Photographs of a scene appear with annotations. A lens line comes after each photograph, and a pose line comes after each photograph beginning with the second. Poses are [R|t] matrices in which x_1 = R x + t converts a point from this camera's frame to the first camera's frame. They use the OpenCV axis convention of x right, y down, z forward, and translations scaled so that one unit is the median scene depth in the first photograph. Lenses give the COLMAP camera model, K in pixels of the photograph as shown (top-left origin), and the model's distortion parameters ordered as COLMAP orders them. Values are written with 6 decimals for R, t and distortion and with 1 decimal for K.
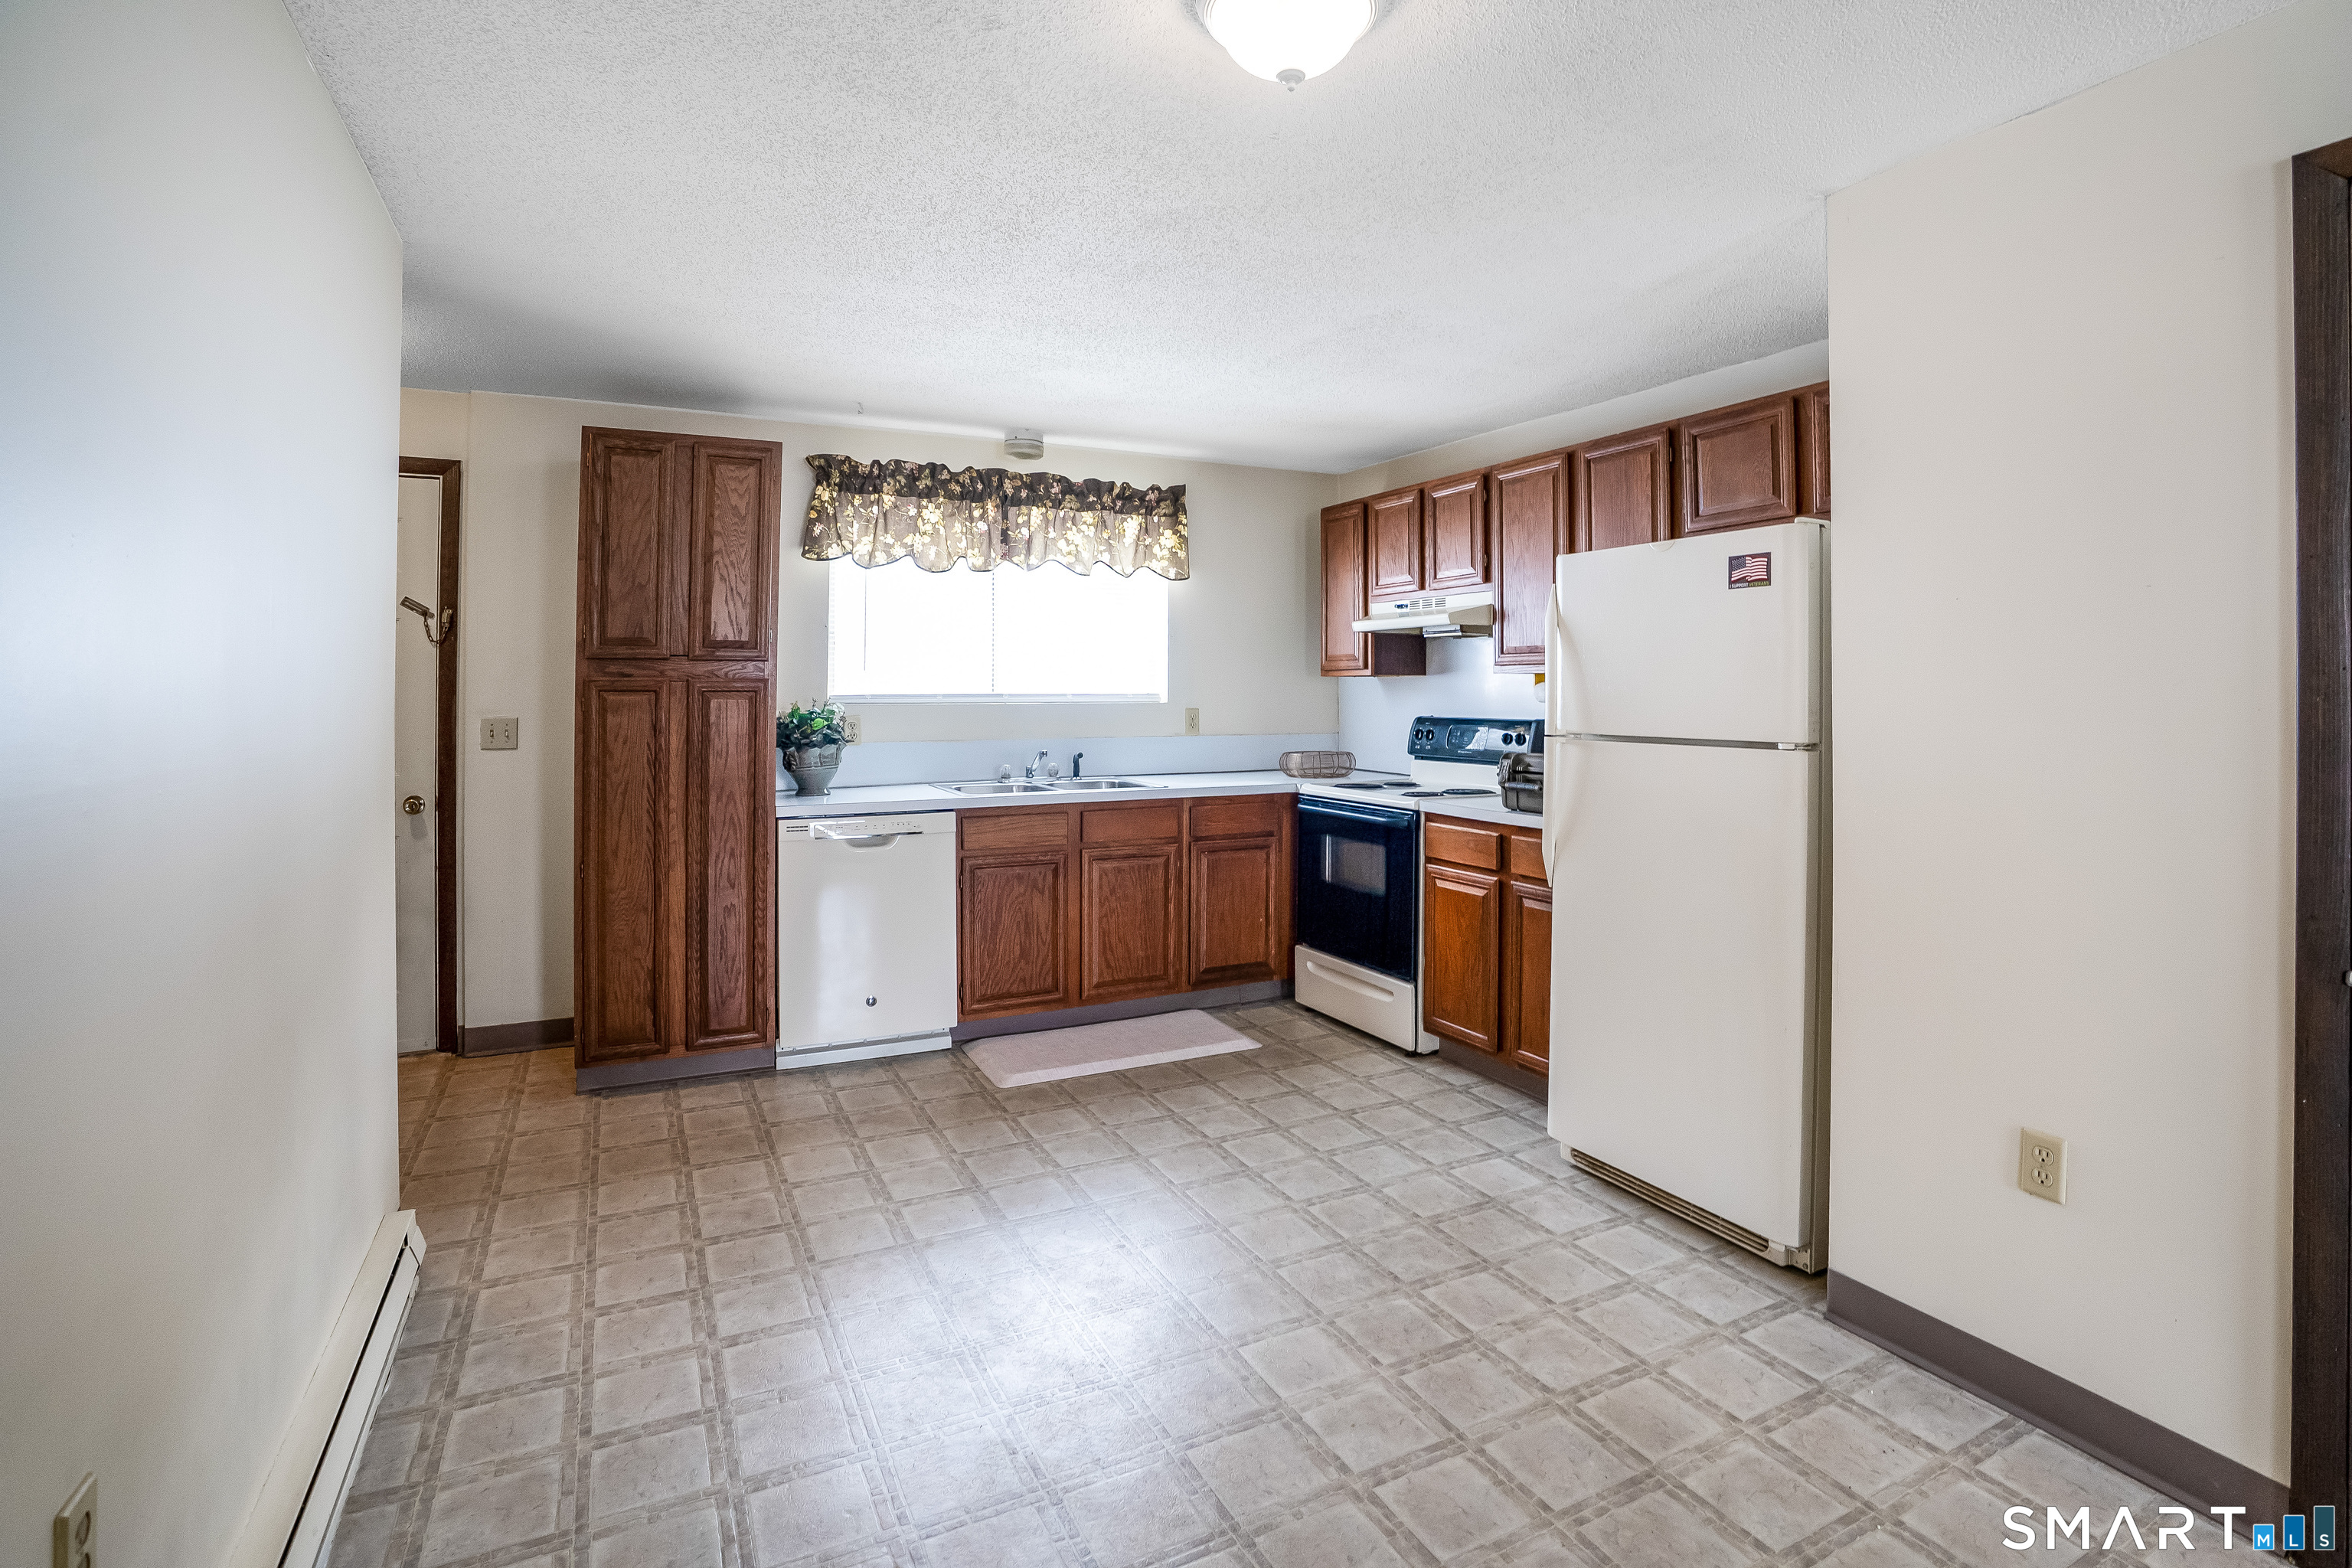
lens RADIAL K [[1130.2, 0, 1168.9], [0, 1130.2, 690.3], [0, 0, 1]] dist [-0.021829, 0.000294]
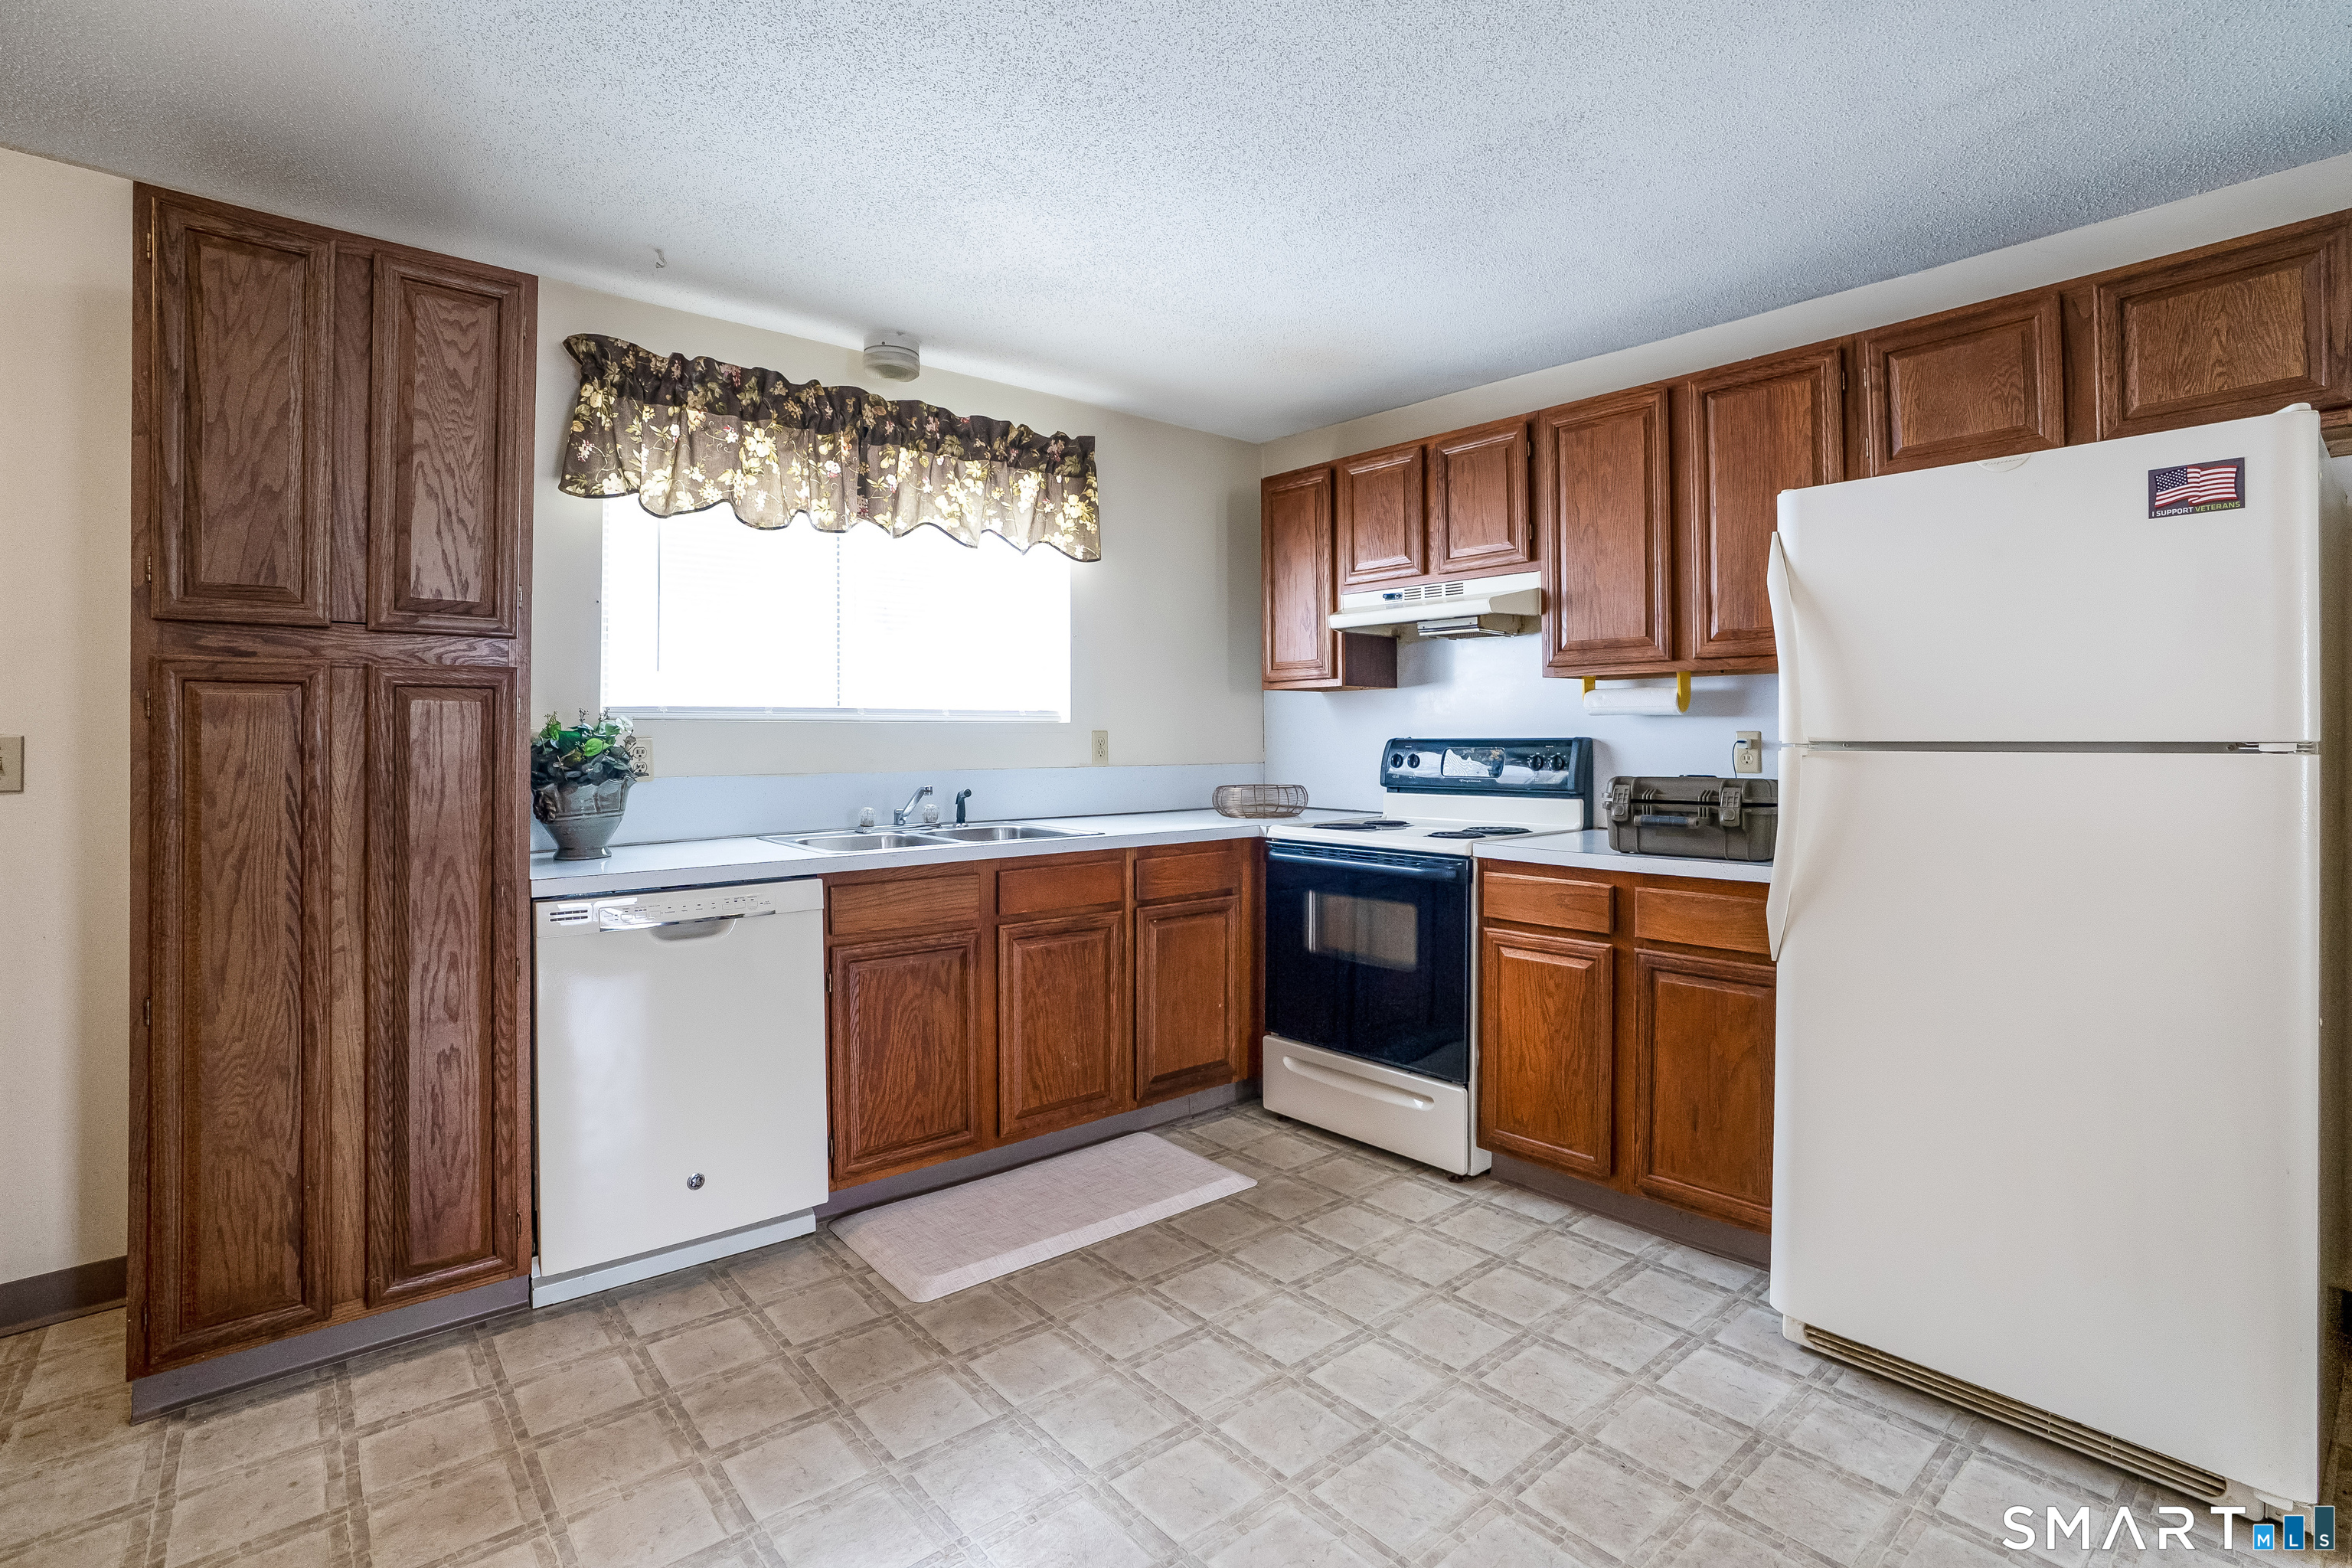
lens RADIAL K [[1117.8, 0, 1172.5], [0, 1117.8, 742.4], [0, 0, 1]] dist [-0.044443, 0.023479]
pose [[0.969846, -0.003989, 0.243685, -0.138077], [0.002712, 0.999981, 0.005576, 0.023451], [-0.243703, -0.004747, 0.969838, 0.297695]]
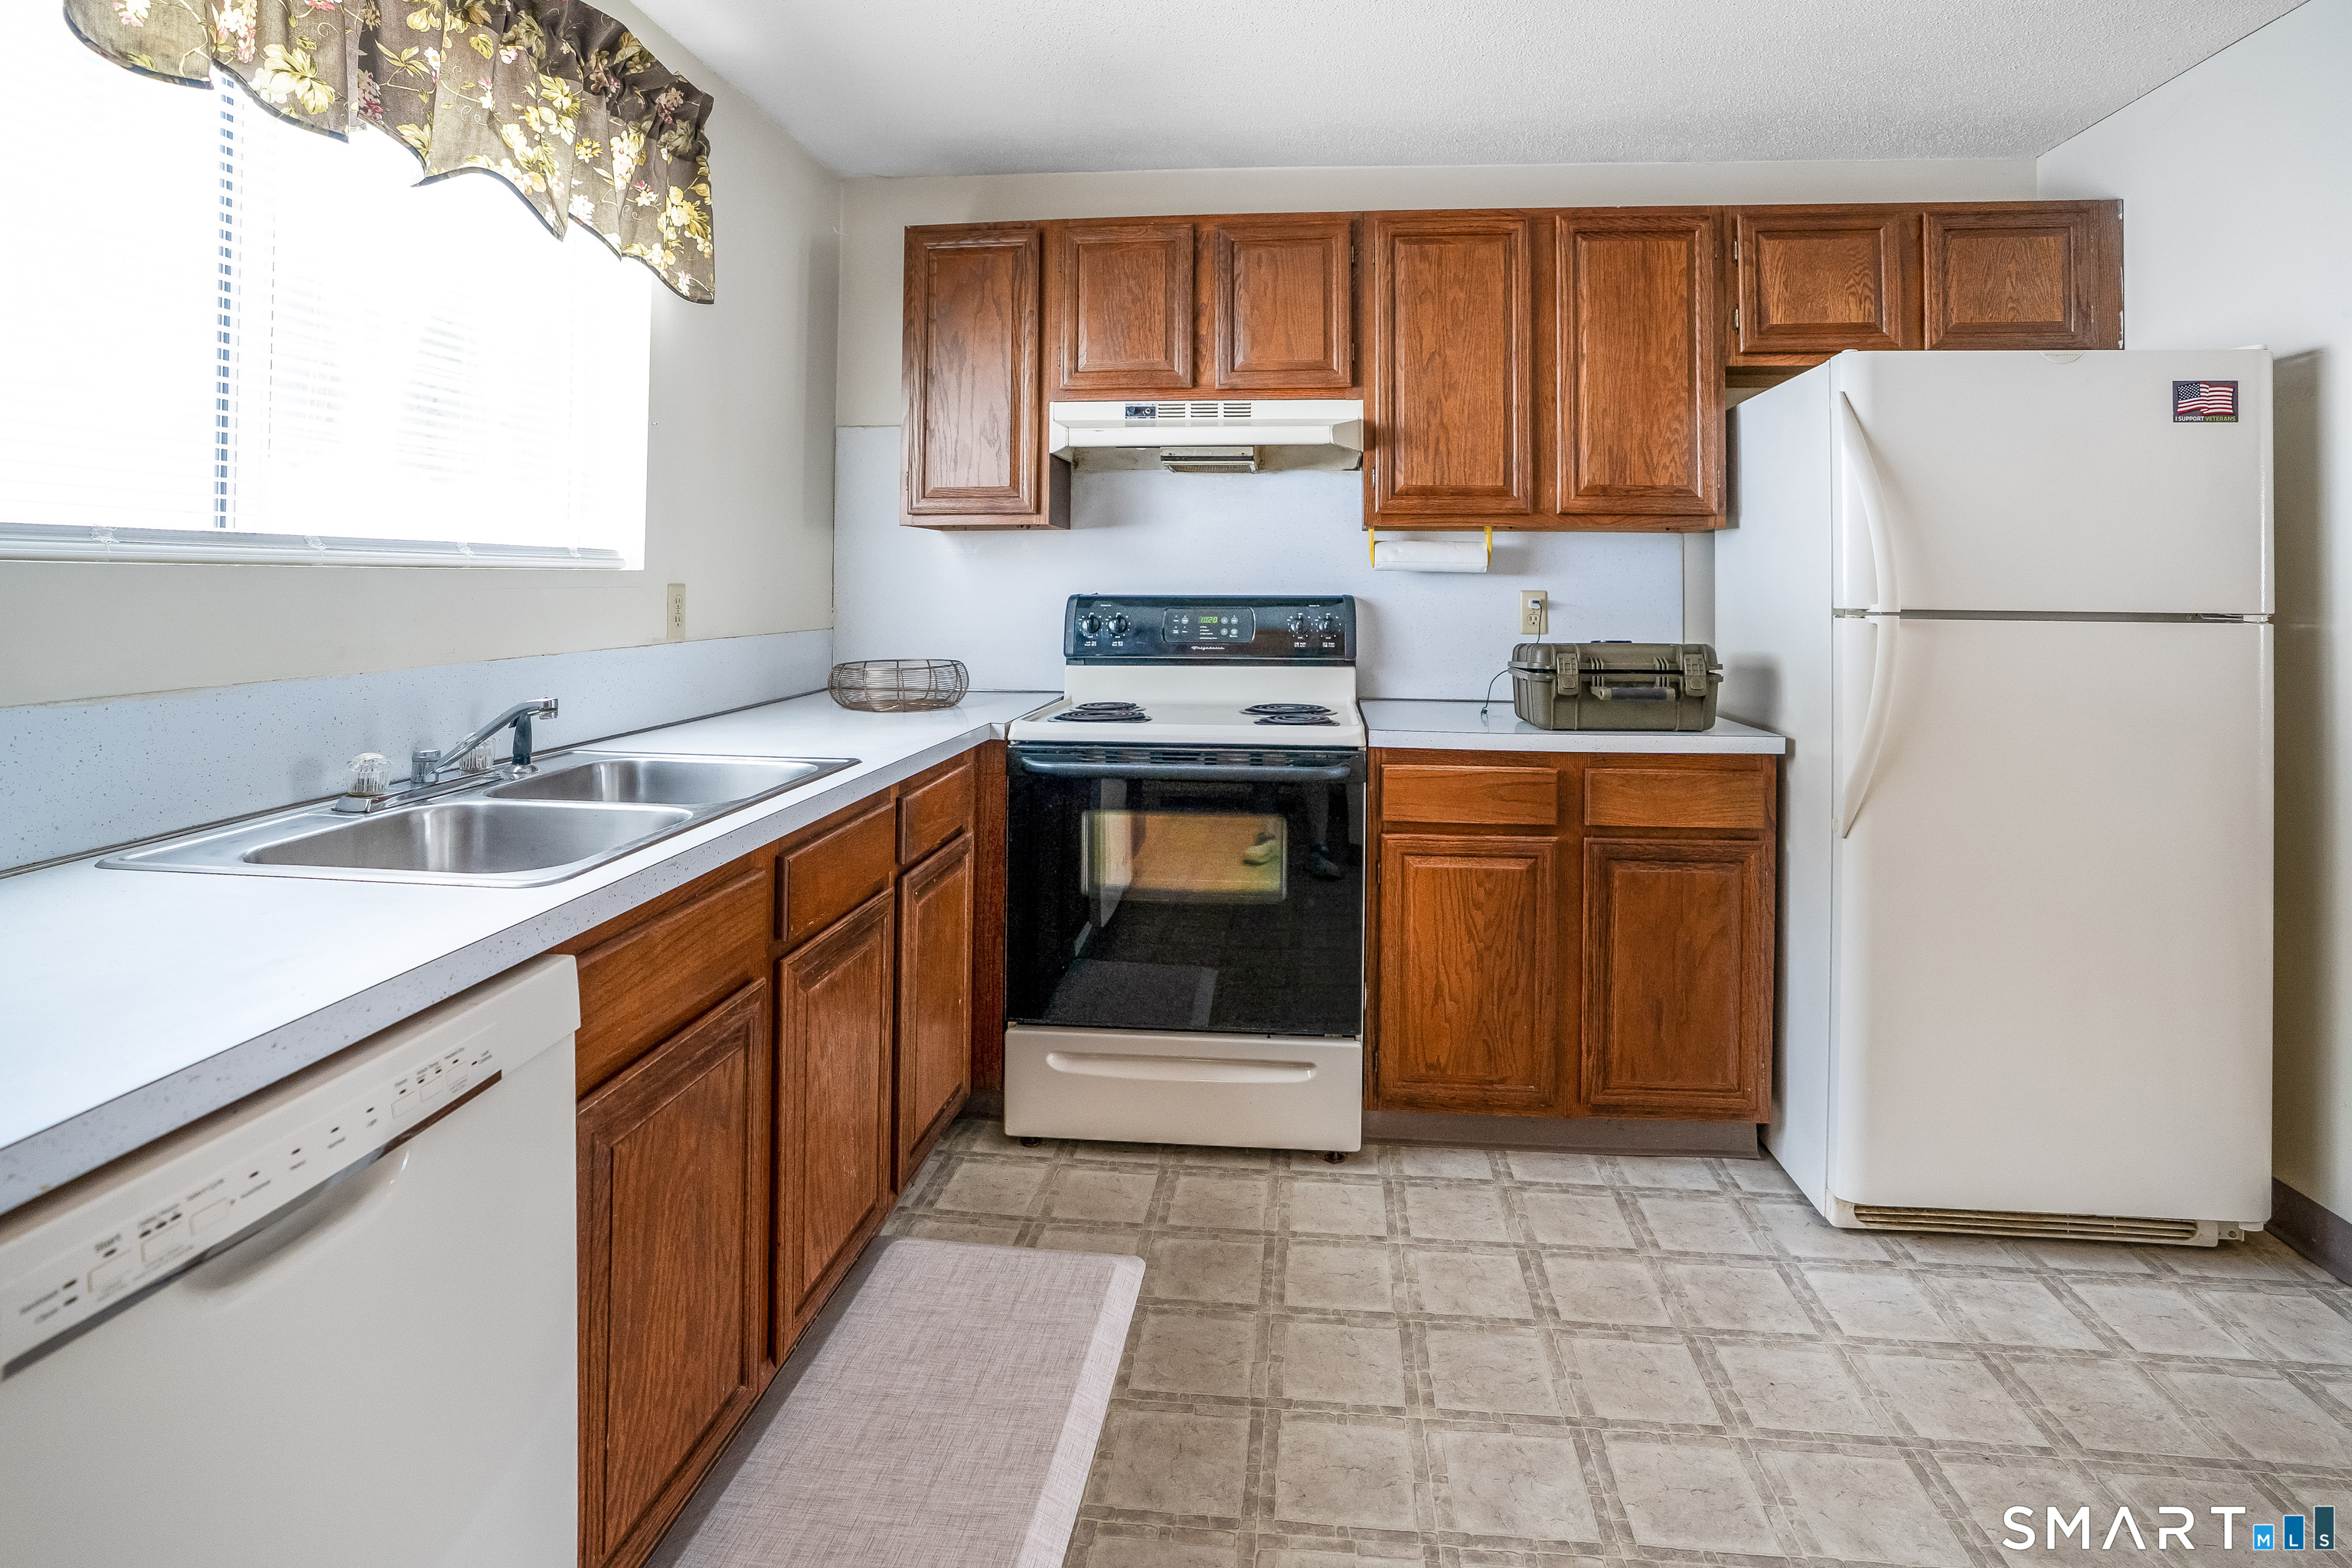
lens RADIAL K [[1195.1, 0, 1210.5], [0, 1195.1, 558.3], [0, 0, 1]] dist [-0.047432, 0.023842]
pose [[0.527607, 0.012688, 0.849394, -0.329379], [-0.005294, 0.999918, -0.011647, 0.011727], [-0.849472, 0.001648, 0.527631, 0.665353]]
